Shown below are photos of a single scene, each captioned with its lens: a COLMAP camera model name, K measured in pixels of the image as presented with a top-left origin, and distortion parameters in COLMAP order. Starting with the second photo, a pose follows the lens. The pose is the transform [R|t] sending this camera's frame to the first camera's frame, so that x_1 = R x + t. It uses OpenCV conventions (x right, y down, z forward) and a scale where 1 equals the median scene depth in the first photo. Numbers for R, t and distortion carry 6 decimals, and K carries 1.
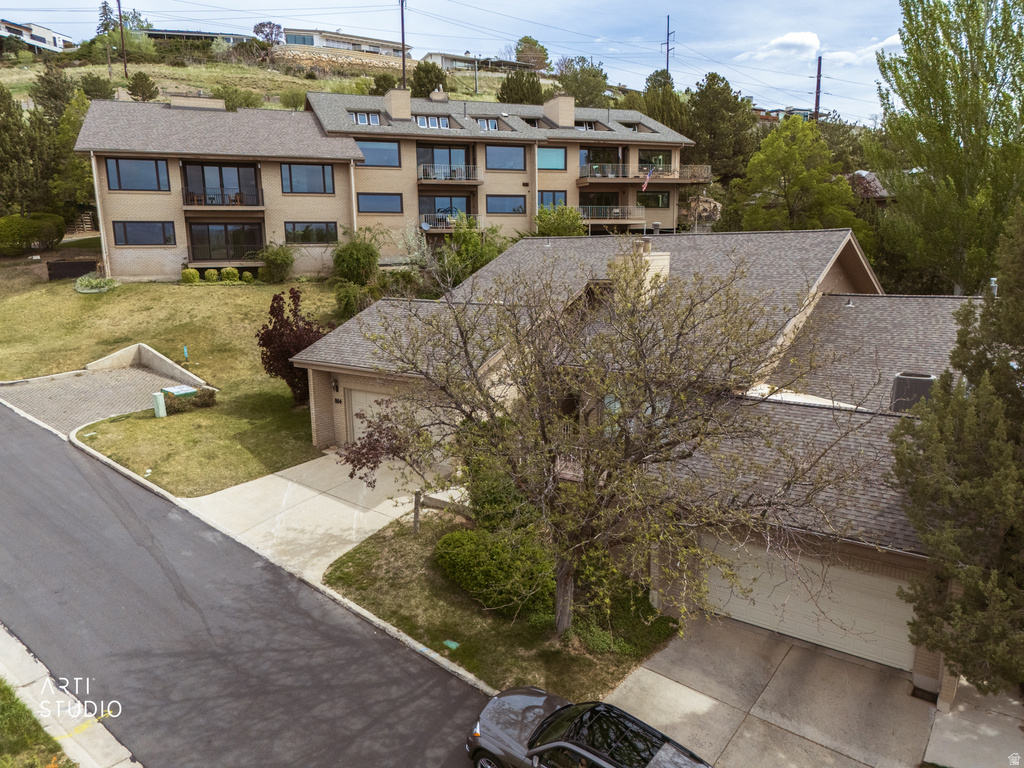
lens RADIAL K [[752.2, 0, 514.4], [0, 752.2, 384.7], [0, 0, 1]] dist [0.068265, -0.060991]
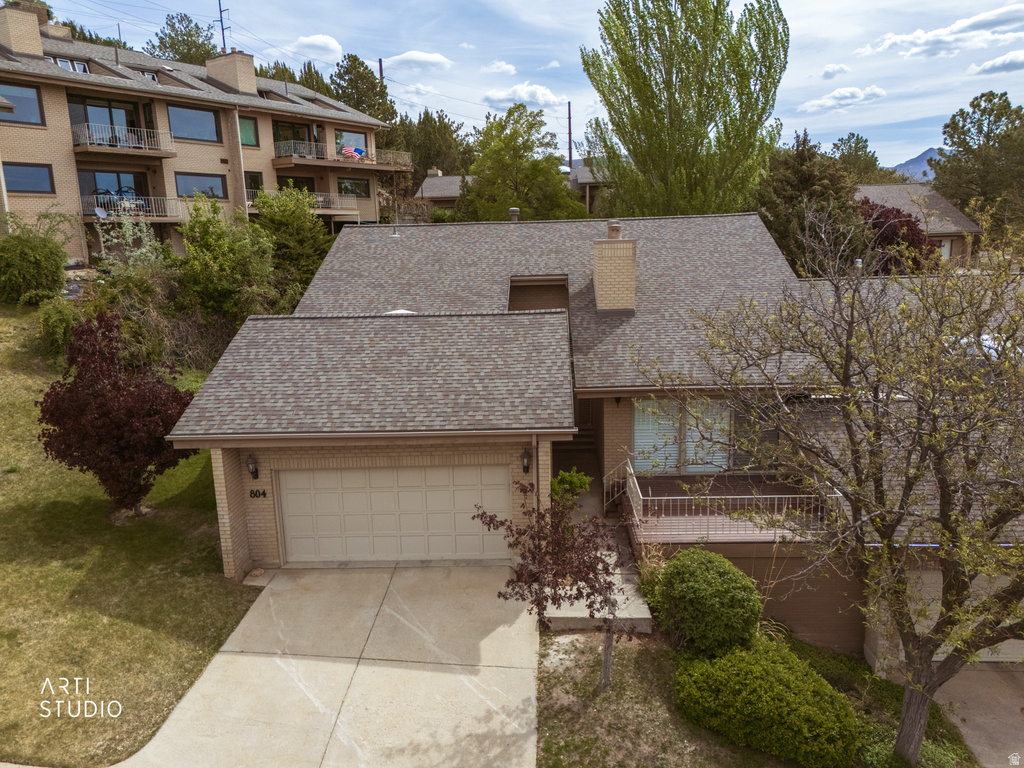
lens RADIAL K [[752.2, 0, 513.7], [0, 752.2, 386.7], [0, 0, 1]] dist [0.068265, -0.060991]
pose [[0.827016, -0.119972, 0.549228, -0.242686], [0.118515, 0.992214, 0.038279, -0.038542], [-0.549544, 0.033435, 0.834796, 0.243366]]
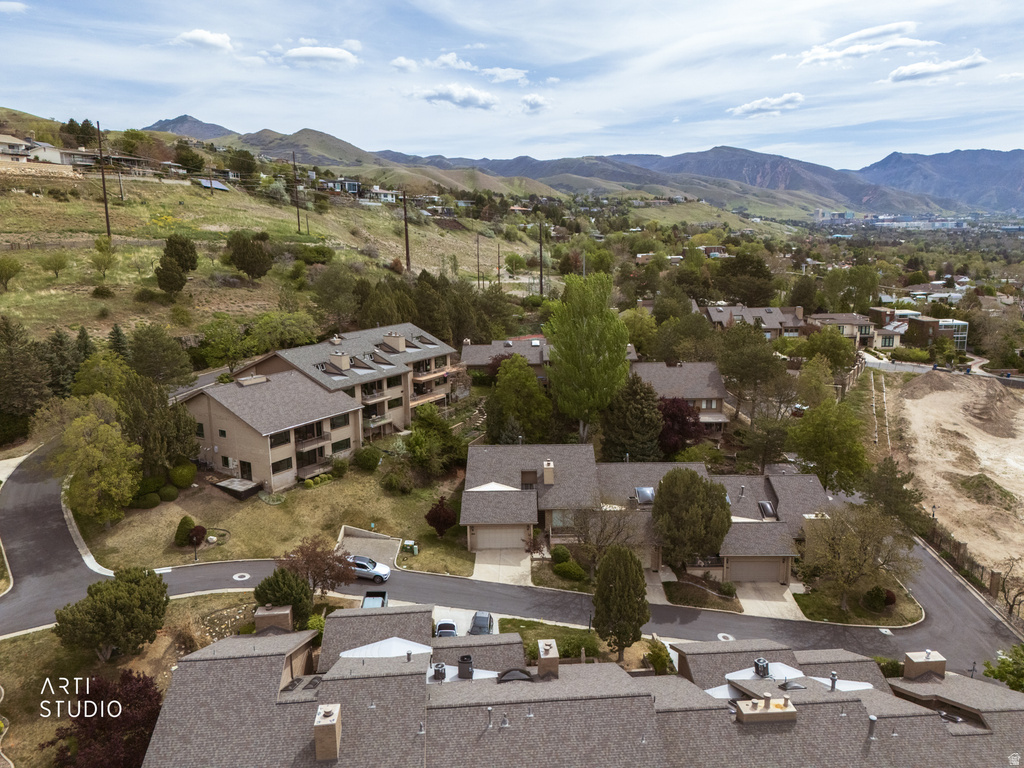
lens RADIAL K [[752.2, 0, 513.3], [0, 752.2, 383.9], [0, 0, 1]] dist [0.068265, -0.060991]
pose [[0.807262, -0.118282, 0.578220, -1.089169], [0.113669, 0.992529, 0.044338, -0.420373], [-0.579144, 0.029933, 0.814675, -0.937444]]
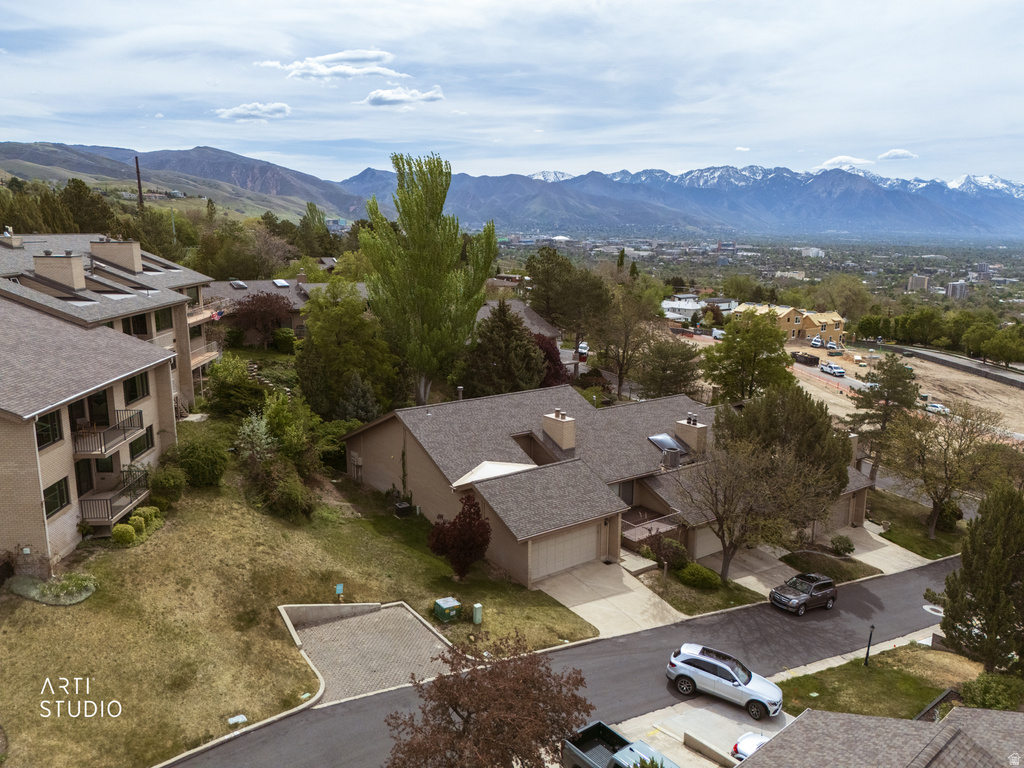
lens RADIAL K [[752.2, 0, 513.7], [0, 752.2, 384.8], [0, 0, 1]] dist [0.068265, -0.060991]
pose [[0.300386, -0.175192, 0.937591, -1.015297], [0.168589, 0.977262, 0.128592, -0.325122], [-0.938800, 0.119440, 0.323092, 0.309744]]
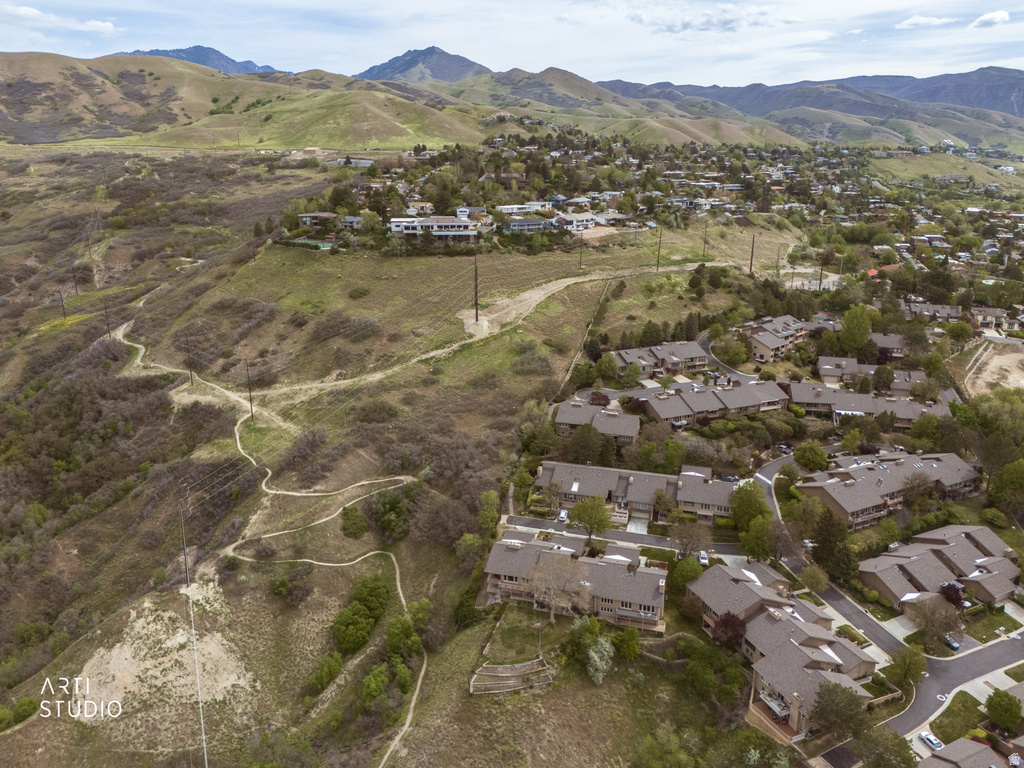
lens RADIAL K [[733.3, 0, 513.9], [0, 733.3, 383.0], [0, 0, 1]] dist [0.053962, -0.033494]
pose [[0.937212, -0.092038, 0.336398, -5.462501], [0.053373, 0.991039, 0.122449, -0.985067], [-0.344653, -0.096807, 0.933725, -5.129565]]
